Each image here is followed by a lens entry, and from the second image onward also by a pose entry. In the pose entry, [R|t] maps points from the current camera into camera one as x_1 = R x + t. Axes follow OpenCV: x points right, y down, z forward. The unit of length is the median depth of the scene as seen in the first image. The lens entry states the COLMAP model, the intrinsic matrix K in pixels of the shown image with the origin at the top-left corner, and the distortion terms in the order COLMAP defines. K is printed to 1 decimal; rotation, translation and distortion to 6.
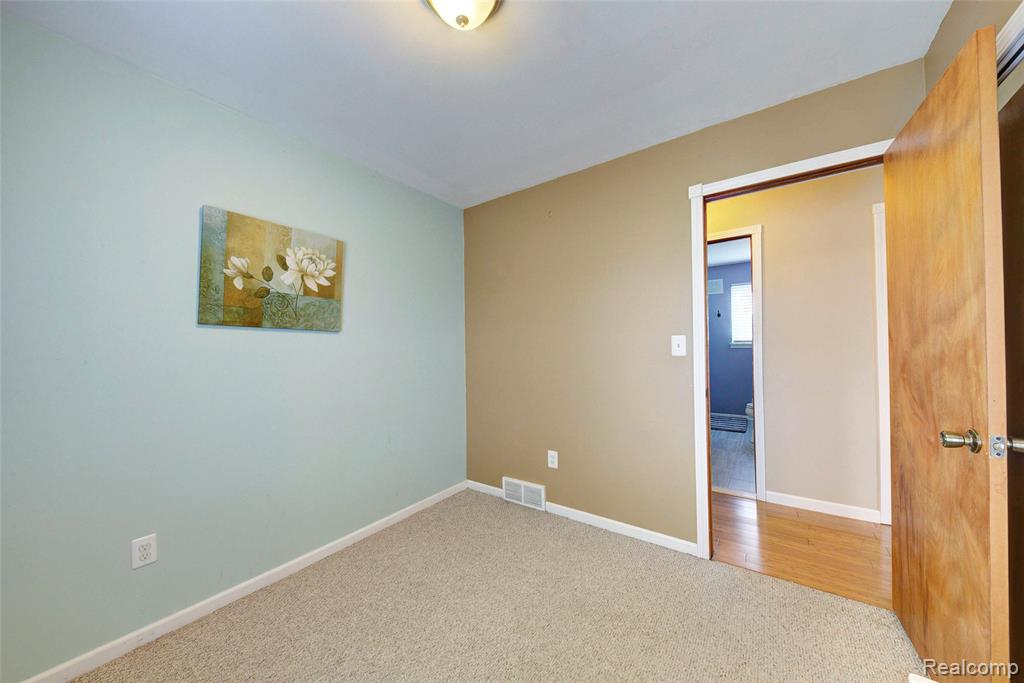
lens RADIAL K [[354.7, 0, 509.0], [0, 354.7, 342.4], [0, 0, 1]] dist [0.002144, -0.002878]
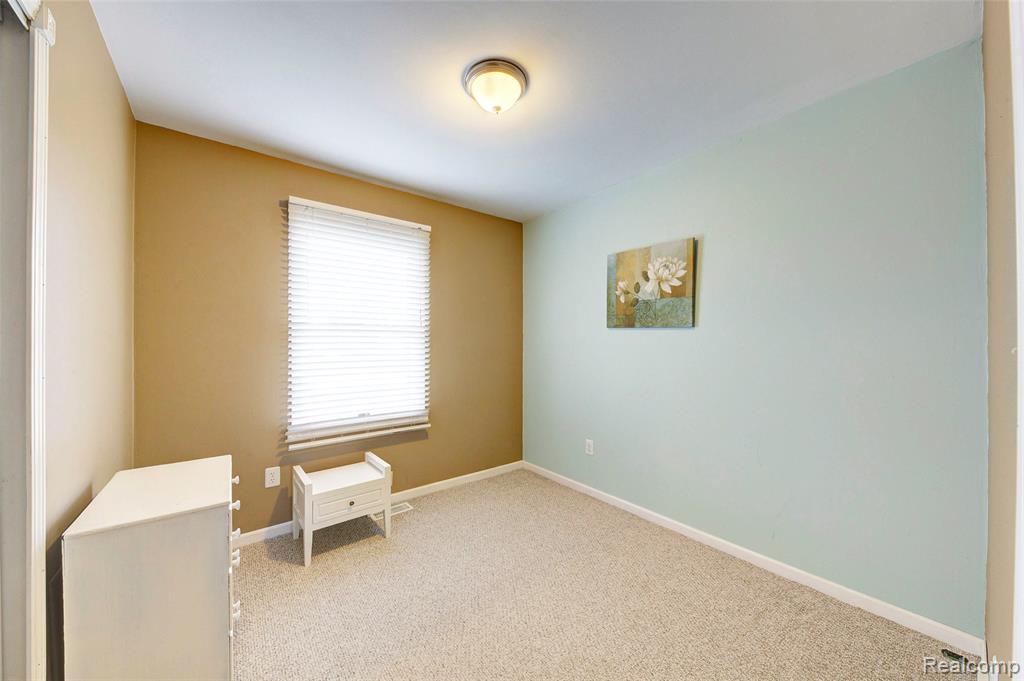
lens RADIAL K [[354.7, 0, 509.4], [0, 354.7, 340.9], [0, 0, 1]] dist [0.002144, -0.002878]
pose [[-0.271232, 0.006933, -0.962489, 0.733141], [0.014606, 0.999889, 0.003086, -0.001528], [0.962403, -0.013221, -0.271303, 0.862849]]
